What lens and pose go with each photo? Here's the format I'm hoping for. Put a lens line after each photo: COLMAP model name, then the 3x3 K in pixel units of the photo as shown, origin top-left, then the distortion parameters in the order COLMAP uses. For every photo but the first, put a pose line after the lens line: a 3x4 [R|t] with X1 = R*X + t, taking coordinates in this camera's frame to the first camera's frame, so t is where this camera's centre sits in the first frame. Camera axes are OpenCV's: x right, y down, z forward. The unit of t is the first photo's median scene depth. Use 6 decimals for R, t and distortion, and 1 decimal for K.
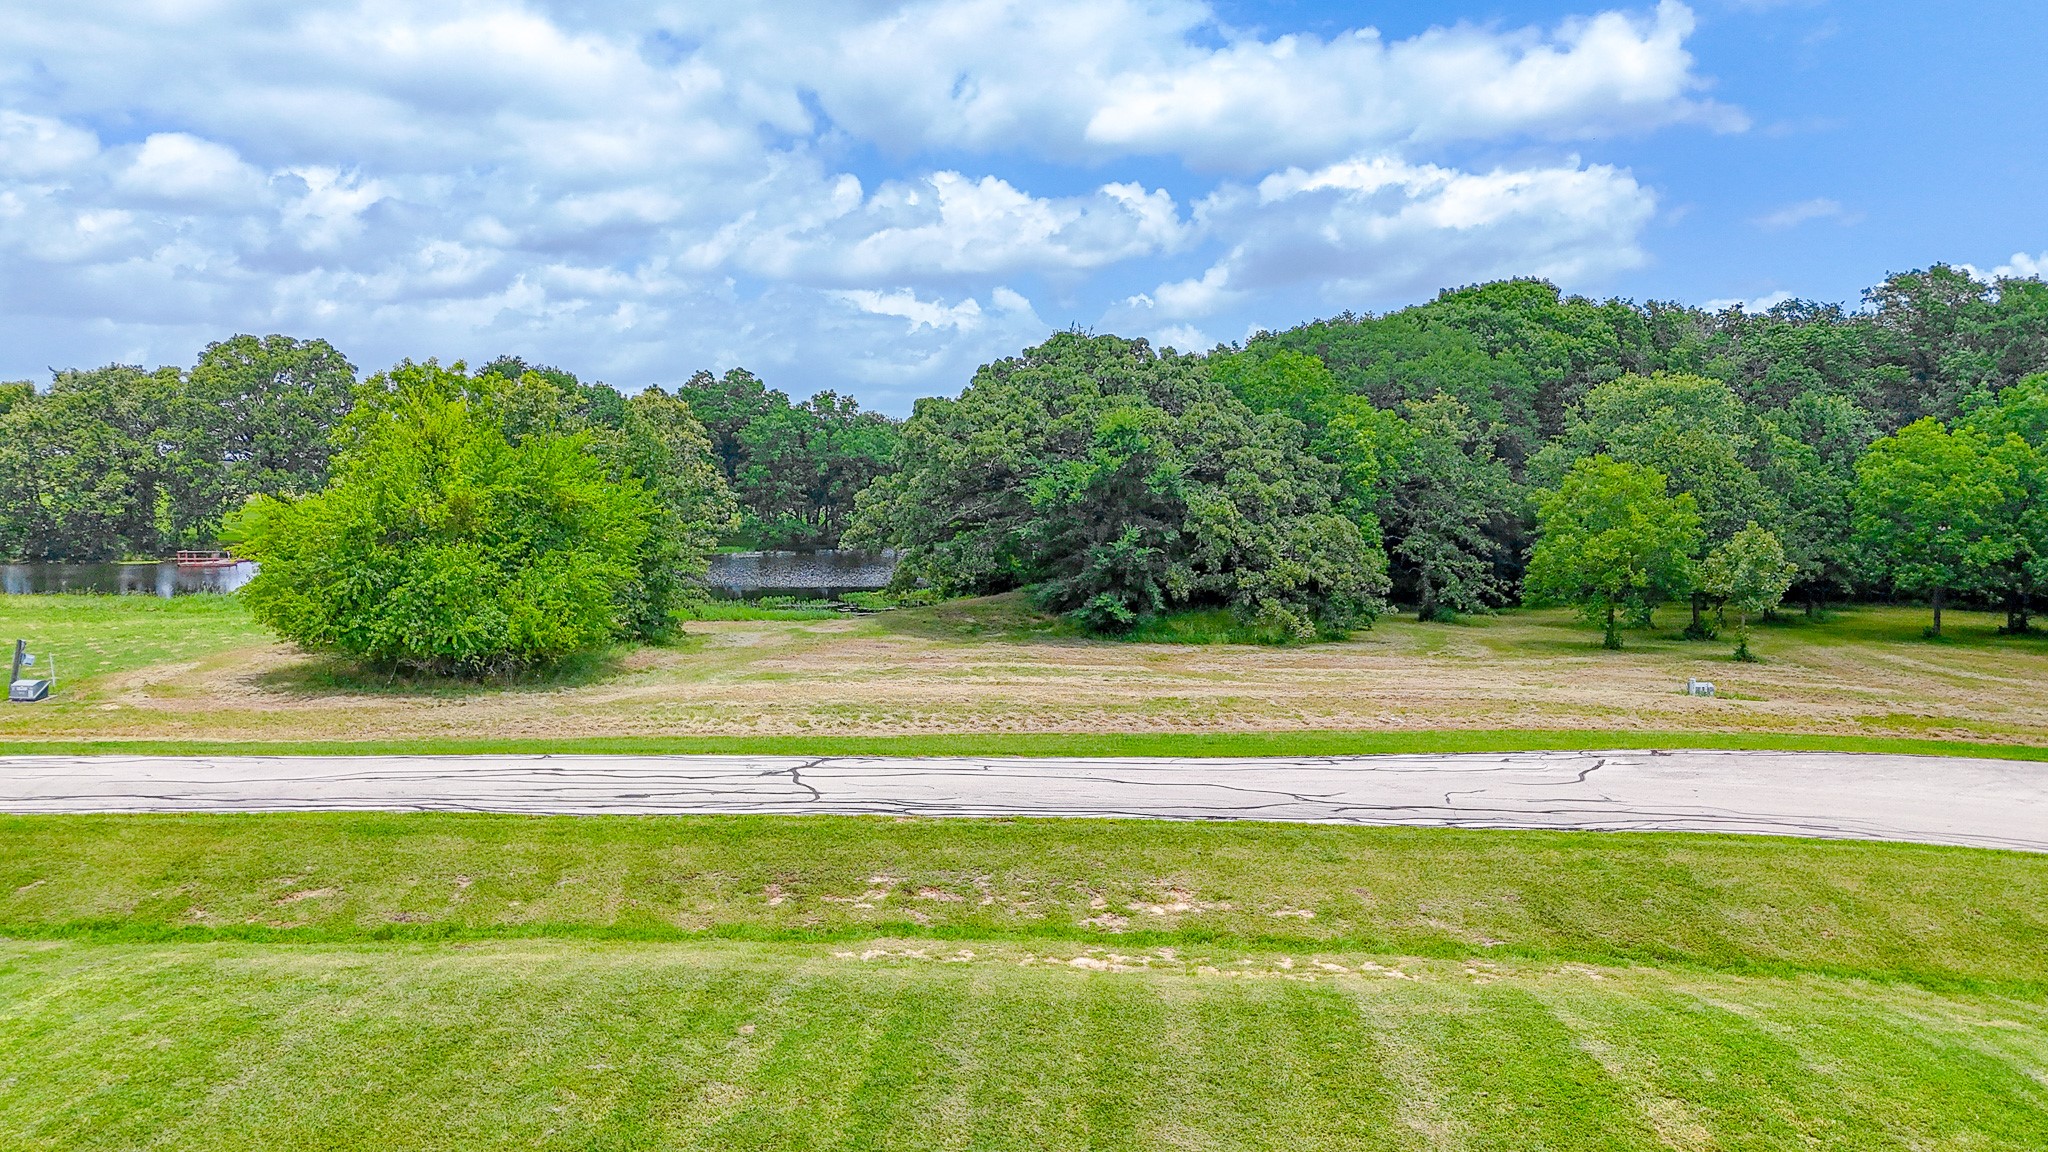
lens RADIAL K [[1577.3, 0, 1026.5], [0, 1577.3, 578.1], [0, 0, 1]] dist [0.067217, -0.059559]
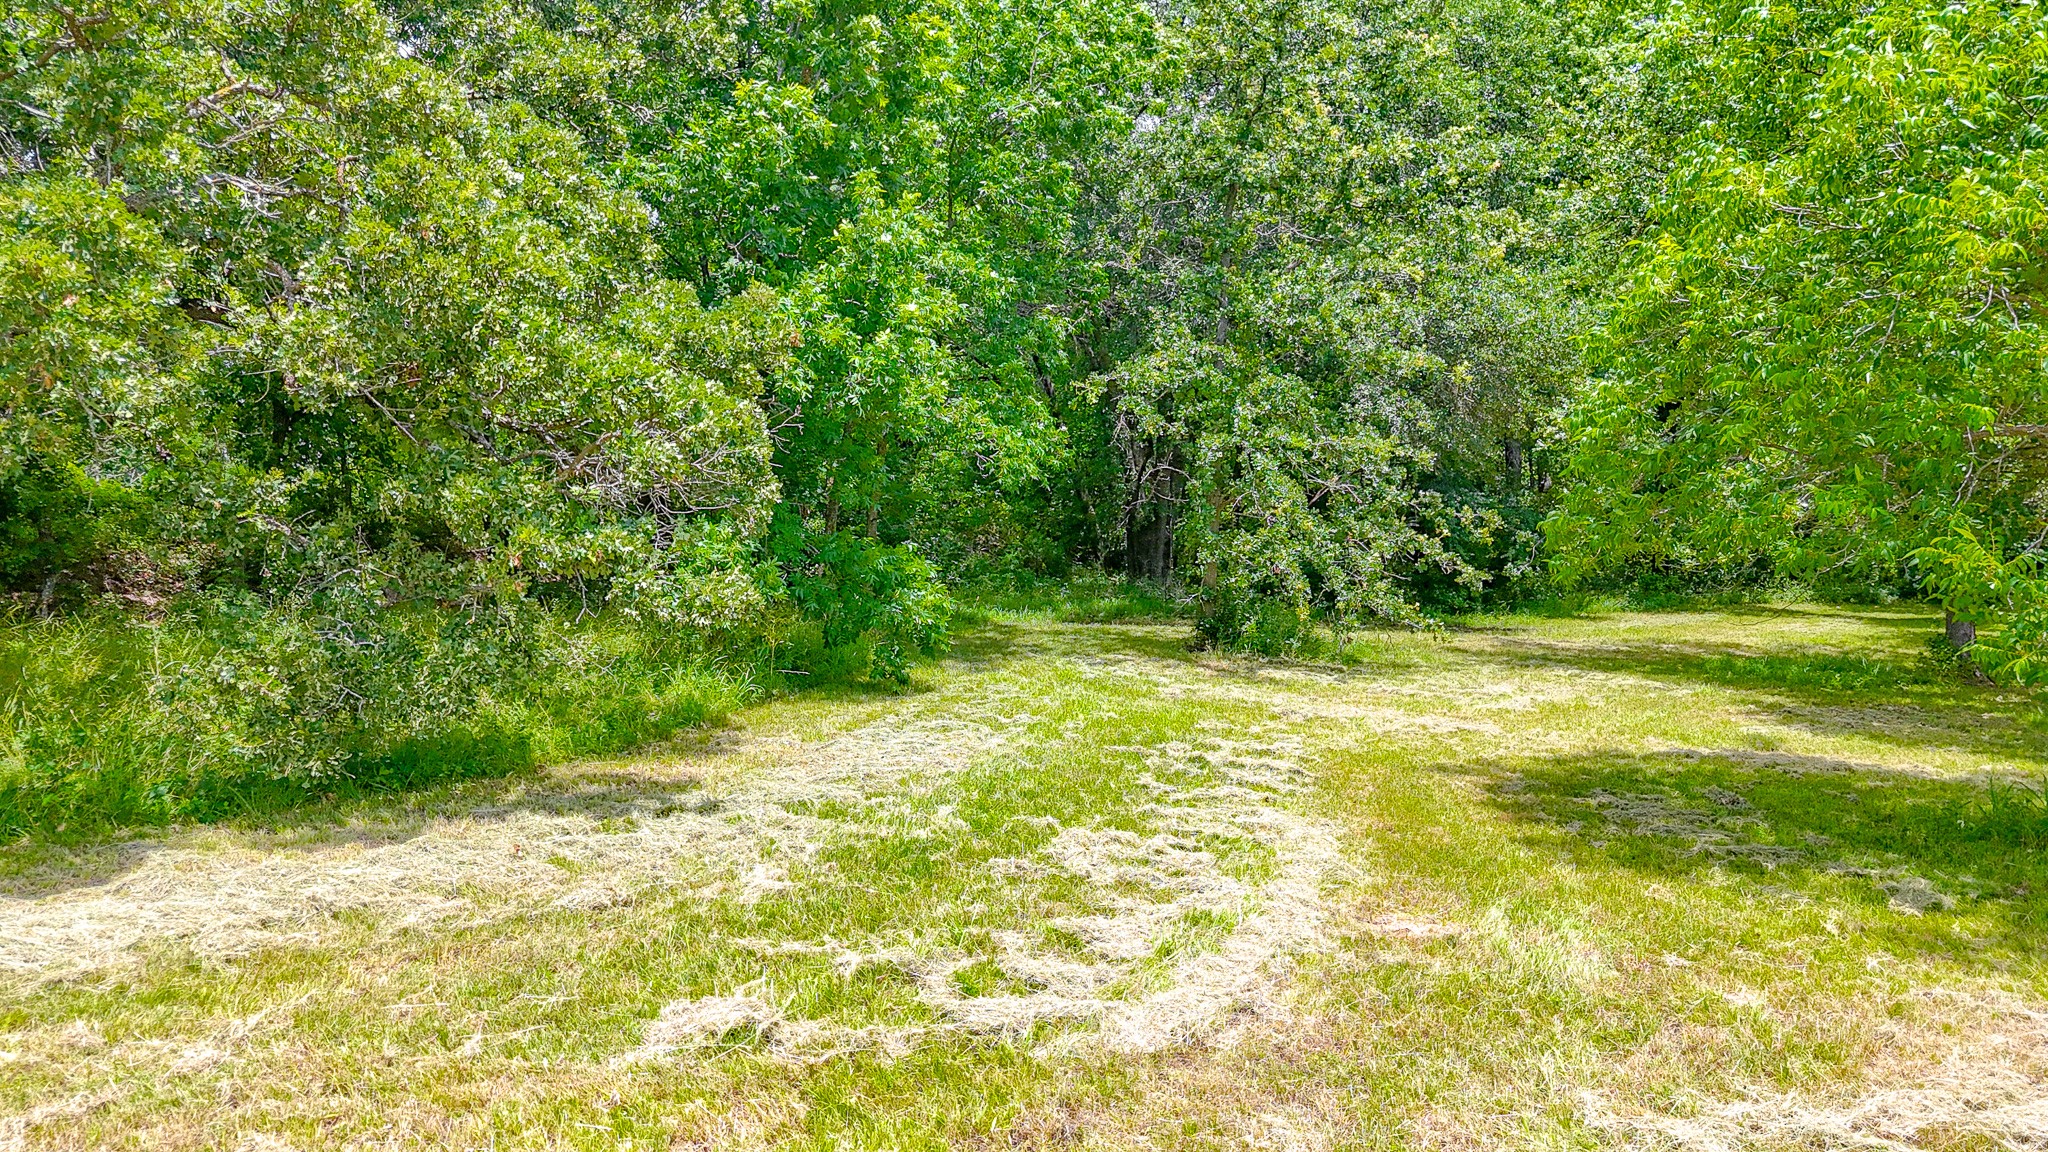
lens RADIAL K [[1577.3, 0, 1024.3], [0, 1577.3, 575.7], [0, 0, 1]] dist [0.067217, -0.059559]
pose [[0.999477, 0.020012, -0.025384, 0.229206], [-0.020271, 0.999745, -0.009988, 0.017142], [0.025177, 0.010498, 0.999628, 0.719736]]
